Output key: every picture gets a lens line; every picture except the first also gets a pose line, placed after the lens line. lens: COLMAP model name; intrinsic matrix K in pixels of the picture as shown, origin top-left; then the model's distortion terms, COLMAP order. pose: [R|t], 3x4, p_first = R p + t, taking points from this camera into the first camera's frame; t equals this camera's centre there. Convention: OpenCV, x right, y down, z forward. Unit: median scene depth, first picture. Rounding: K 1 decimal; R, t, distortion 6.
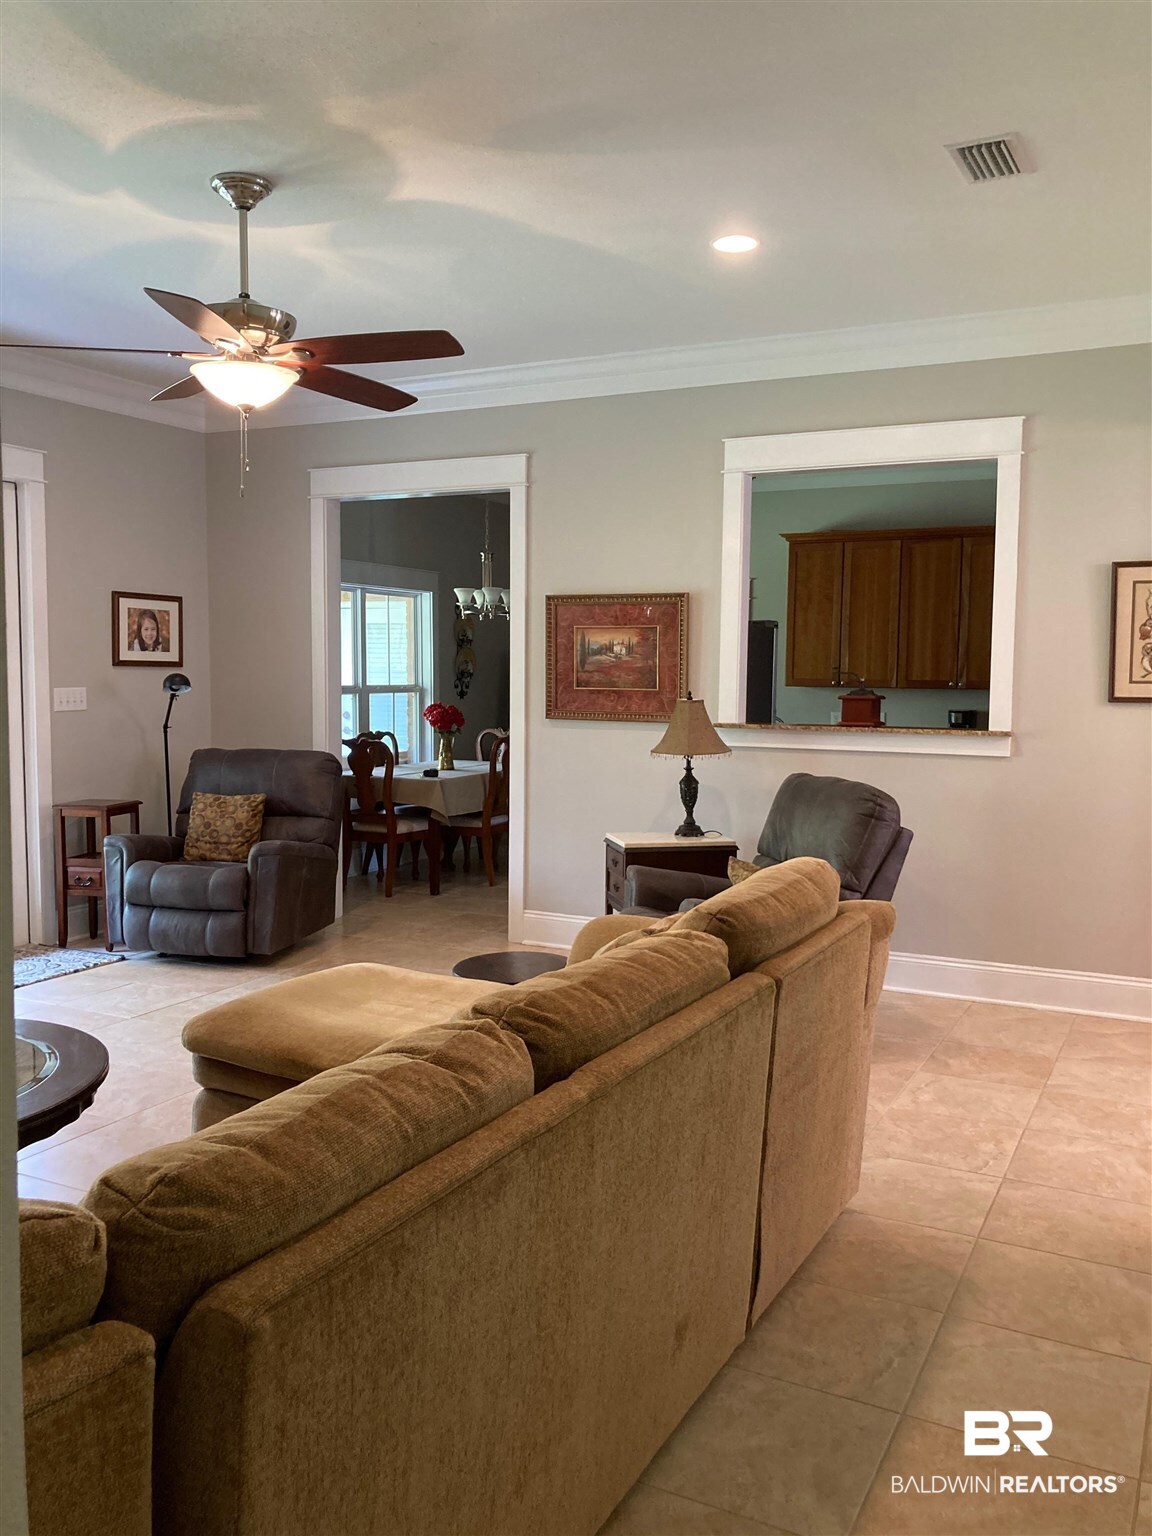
lens RADIAL K [[1267.7, 0, 576.0], [0, 1267.7, 768.0], [0, 0, 1]] dist [-0.000950, 0.001558]
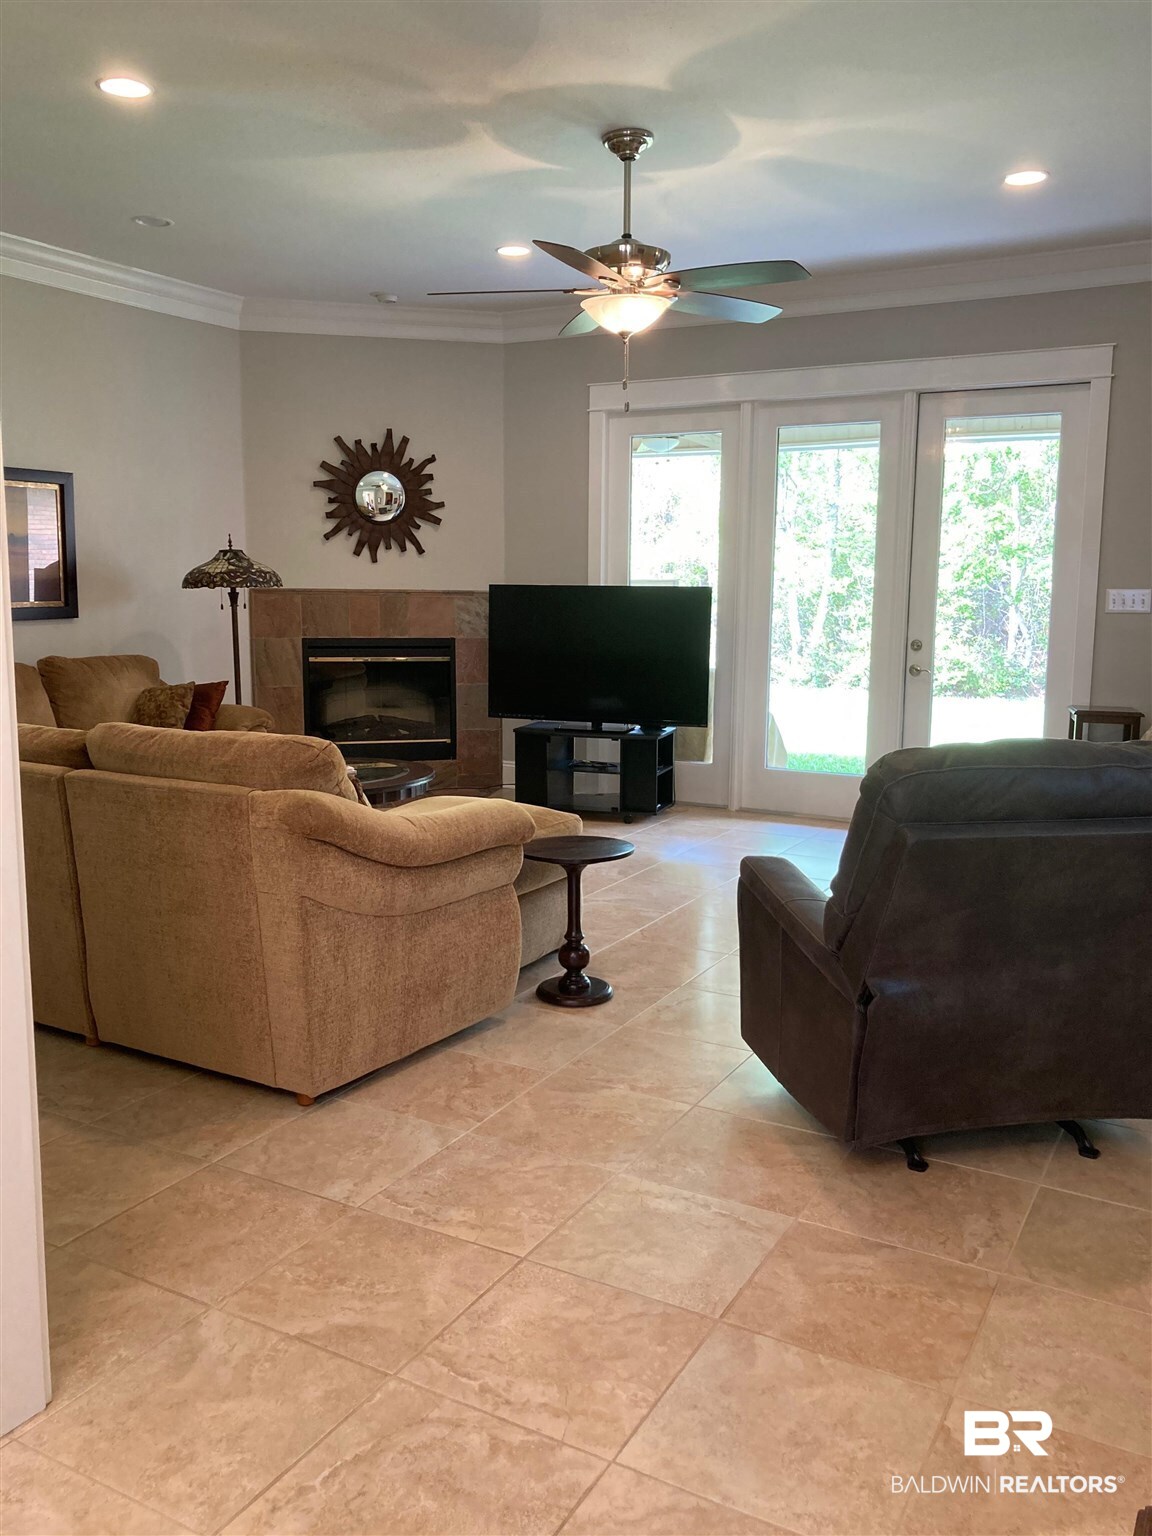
lens RADIAL K [[1262.7, 0, 576.0], [0, 1262.7, 768.0], [0, 0, 1]] dist [0.064762, -0.139703]
pose [[-0.048756, 0.135215, -0.989616, 0.978341], [-0.083412, 0.986782, 0.138938, -0.049956], [0.995322, 0.089320, -0.036833, 1.057459]]
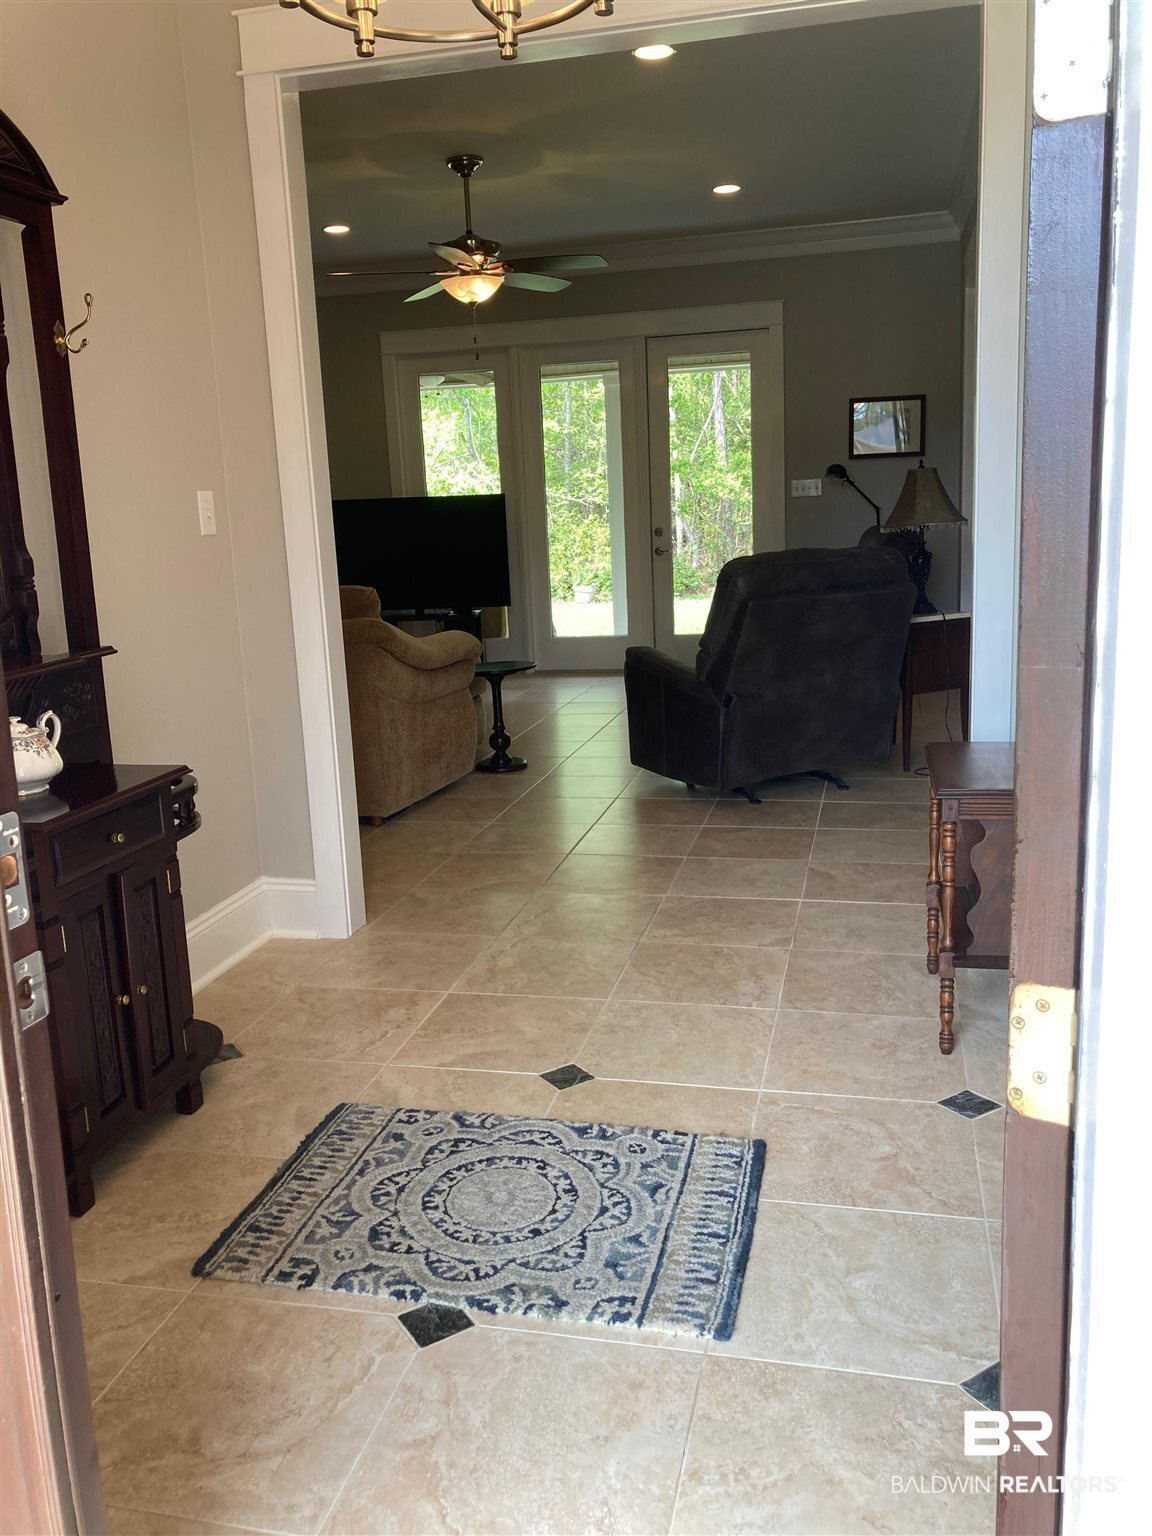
lens RADIAL K [[1262.7, 0, 576.0], [0, 1262.7, 768.0], [0, 0, 1]] dist [0.064762, -0.139703]
pose [[0.216593, 0.178706, -0.959767, 1.470780], [-0.027428, 0.983829, 0.176996, 0.008134], [0.975877, -0.012011, 0.217992, 0.782780]]
